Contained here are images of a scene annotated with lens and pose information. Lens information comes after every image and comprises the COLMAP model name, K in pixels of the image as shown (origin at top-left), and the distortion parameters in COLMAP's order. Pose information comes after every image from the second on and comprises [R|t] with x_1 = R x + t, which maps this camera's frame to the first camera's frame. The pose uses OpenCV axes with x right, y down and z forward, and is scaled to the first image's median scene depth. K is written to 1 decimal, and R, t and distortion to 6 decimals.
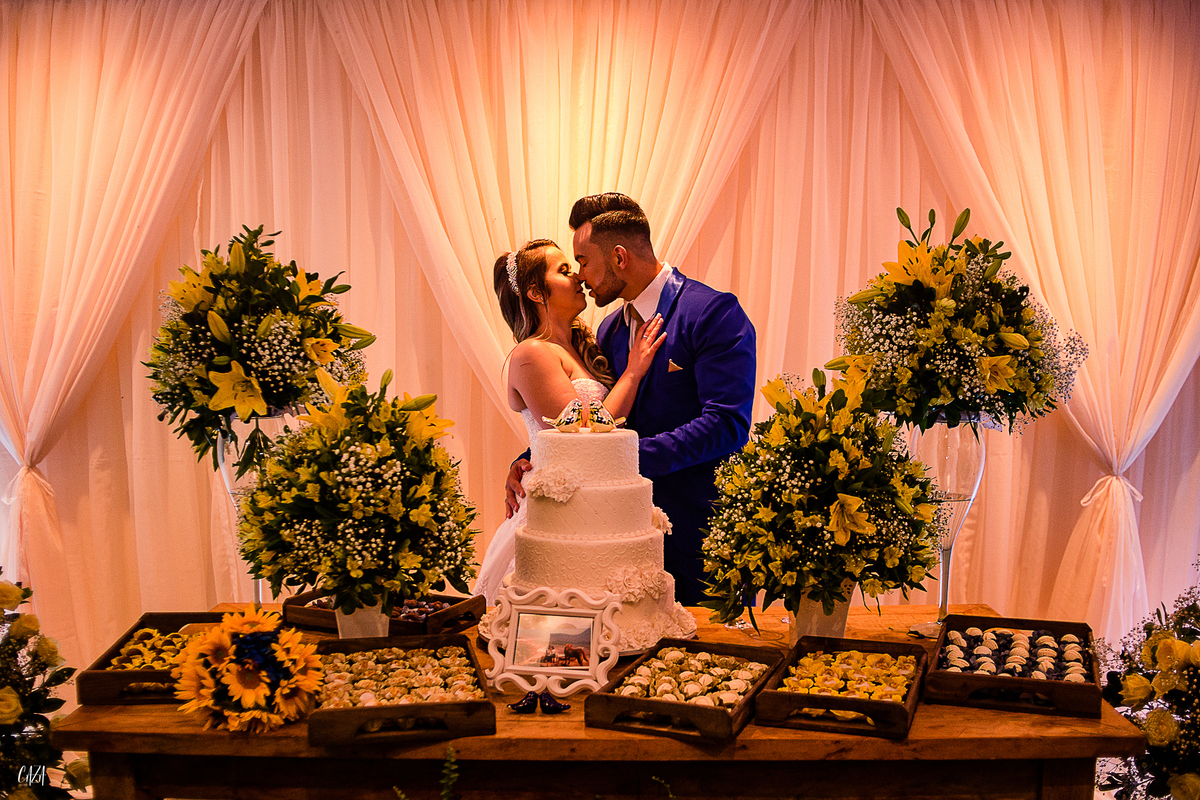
lens RADIAL K [[1227.3, 0, 600.1], [0, 1227.3, 399.3], [0, 0, 1]] dist [-0.015601, 0.000000]
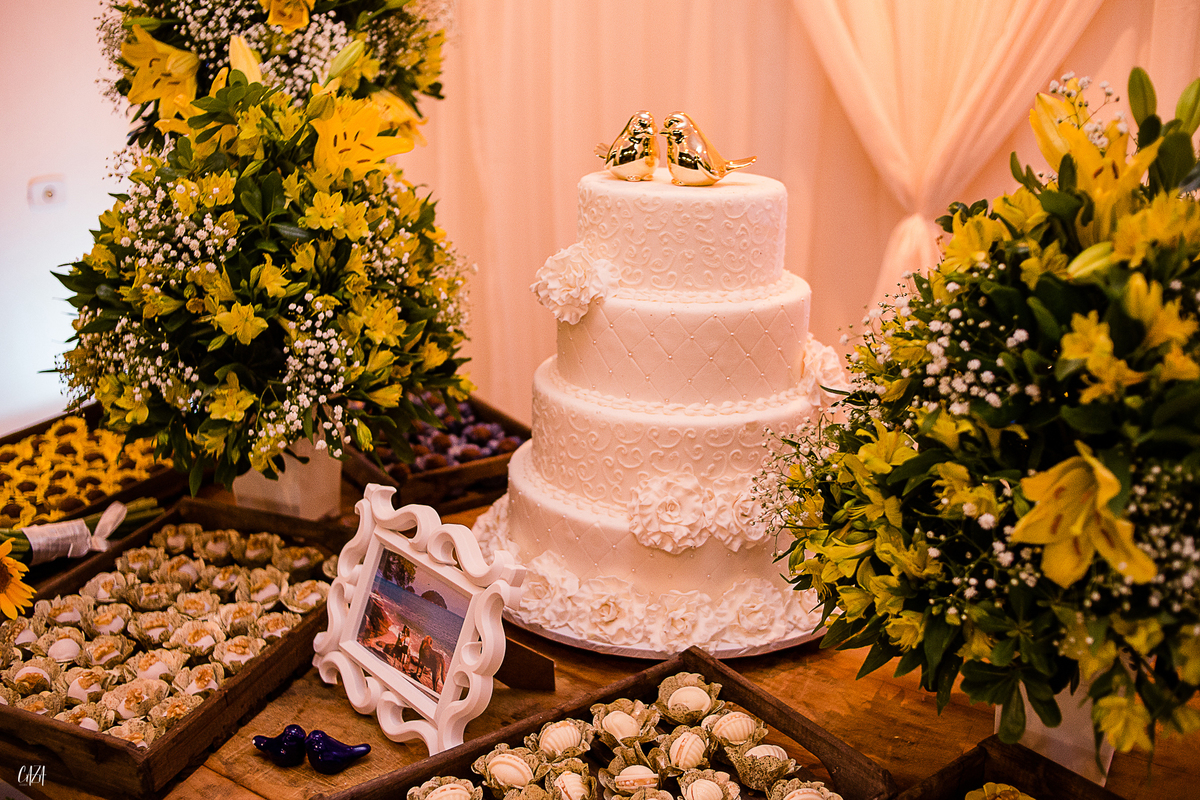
lens RADIAL K [[1227.3, 0, 600.1], [0, 1227.3, 399.3], [0, 0, 1]] dist [-0.015601, 0.000000]
pose [[0.869503, 0.175534, -0.461685, 0.233061], [-0.062858, 0.966445, 0.249065, -0.010893], [0.489912, -0.187542, 0.851360, 0.642361]]
